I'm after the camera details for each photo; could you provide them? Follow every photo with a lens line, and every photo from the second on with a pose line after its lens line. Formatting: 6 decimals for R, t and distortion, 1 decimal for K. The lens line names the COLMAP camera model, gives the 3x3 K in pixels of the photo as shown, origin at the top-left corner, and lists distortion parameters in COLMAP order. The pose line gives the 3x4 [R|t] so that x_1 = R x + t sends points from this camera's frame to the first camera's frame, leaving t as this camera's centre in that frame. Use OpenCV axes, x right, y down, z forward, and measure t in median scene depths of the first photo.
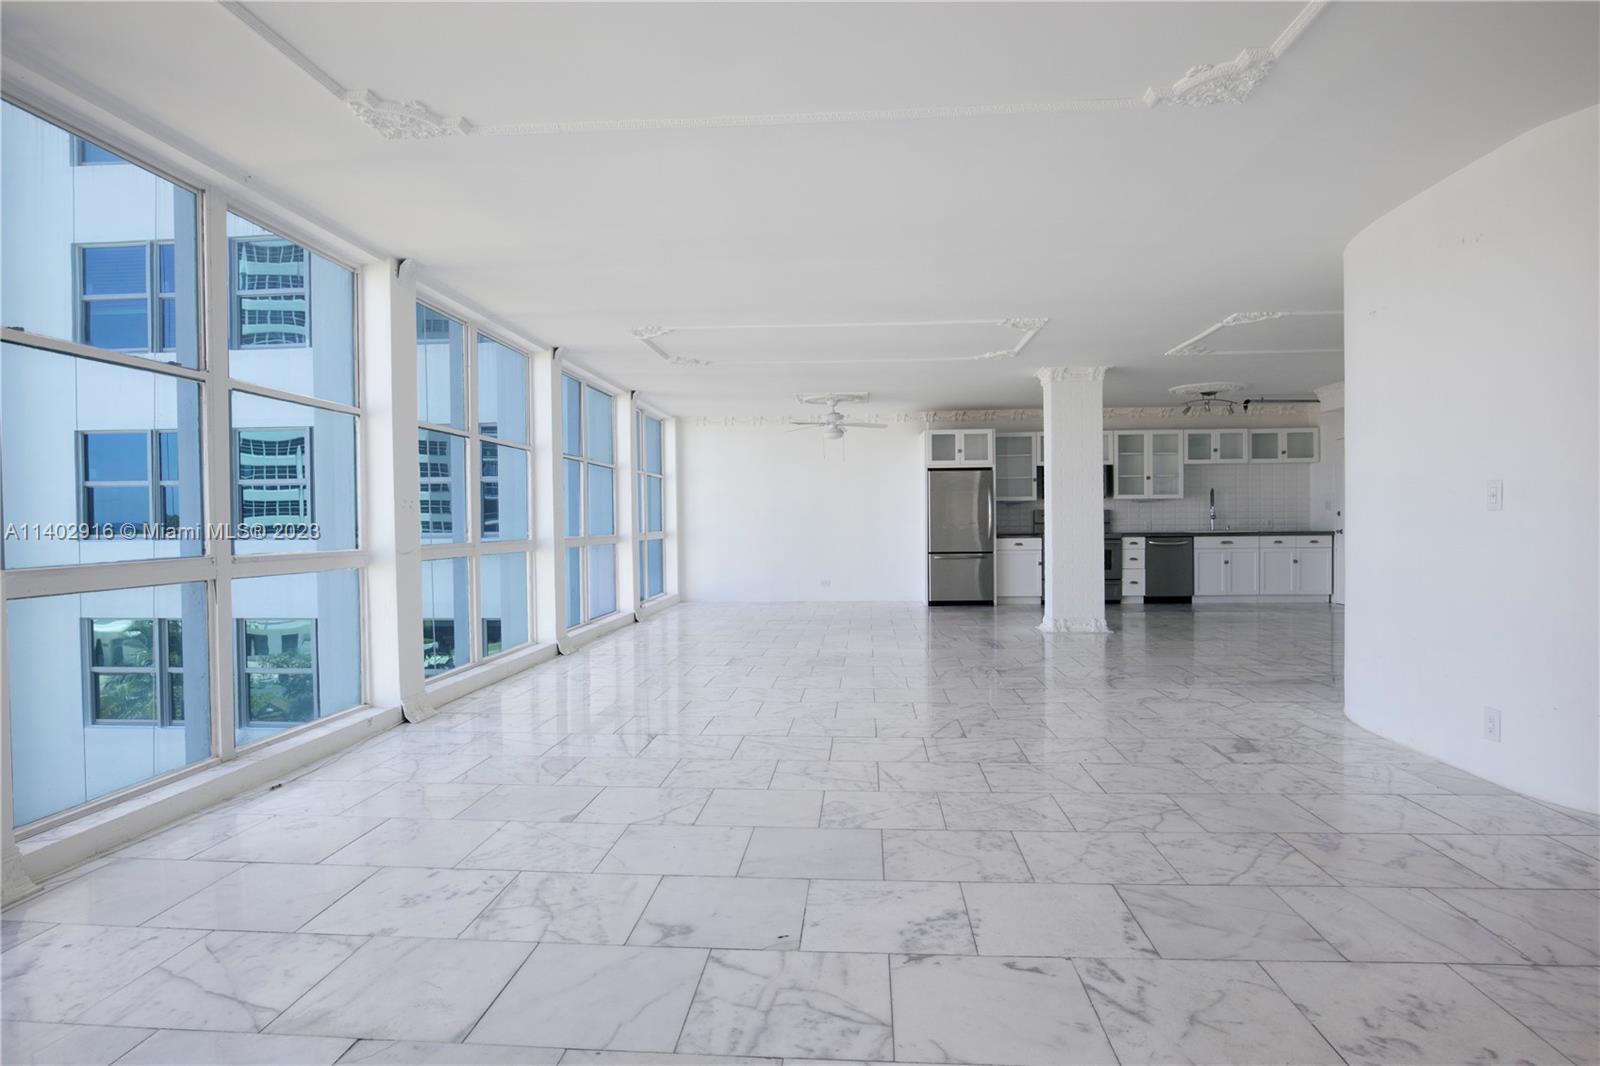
lens RADIAL K [[908.5, 0, 827.1], [0, 908.5, 523.1], [0, 0, 1]] dist [-0.030276, 0.015518]
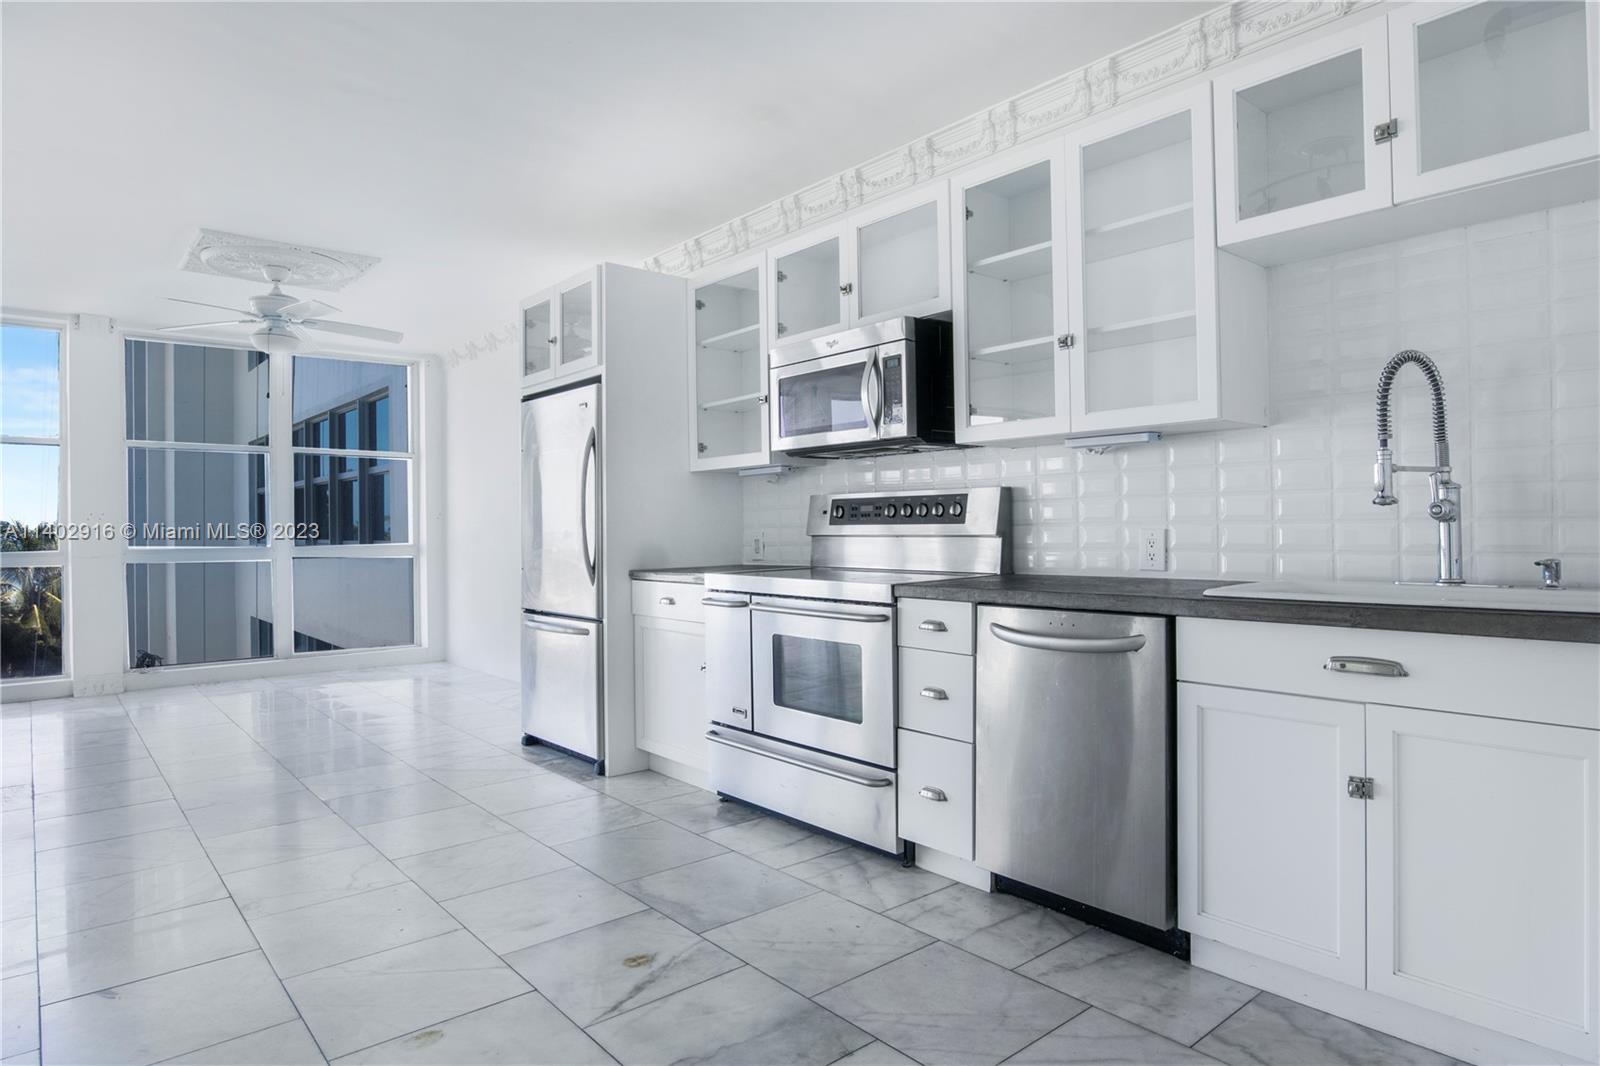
lens RADIAL K [[908.5, 0, 816.8], [0, 908.5, 529.0], [0, 0, 1]] dist [-0.030276, 0.015518]
pose [[0.697669, 0.001814, -0.716418, 0.533140], [0.003036, 0.999980, 0.005488, -0.004760], [0.716414, -0.006003, 0.697650, 0.891124]]
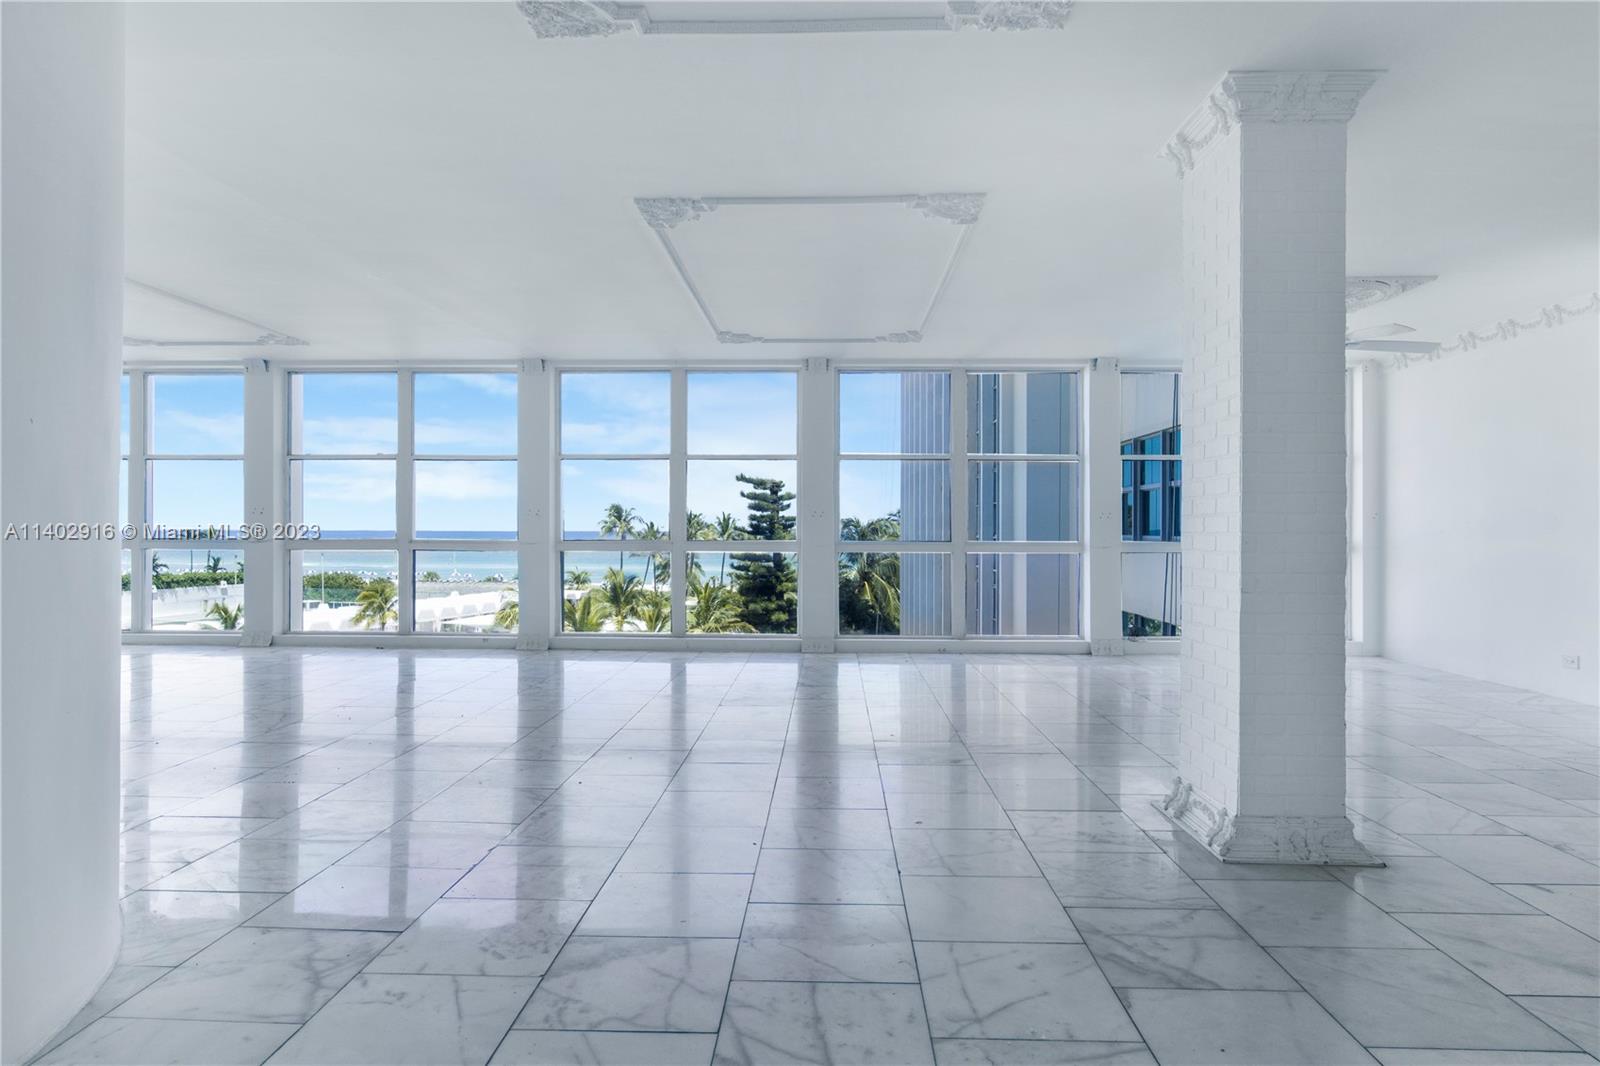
lens RADIAL K [[908.5, 0, 810.2], [0, 908.5, 529.7], [0, 0, 1]] dist [-0.030276, 0.015518]
pose [[0.027931, 0.008848, -0.999571, 0.531743], [-0.004637, 0.999951, 0.008721, -0.004834], [0.999599, 0.004391, 0.027971, 0.694354]]
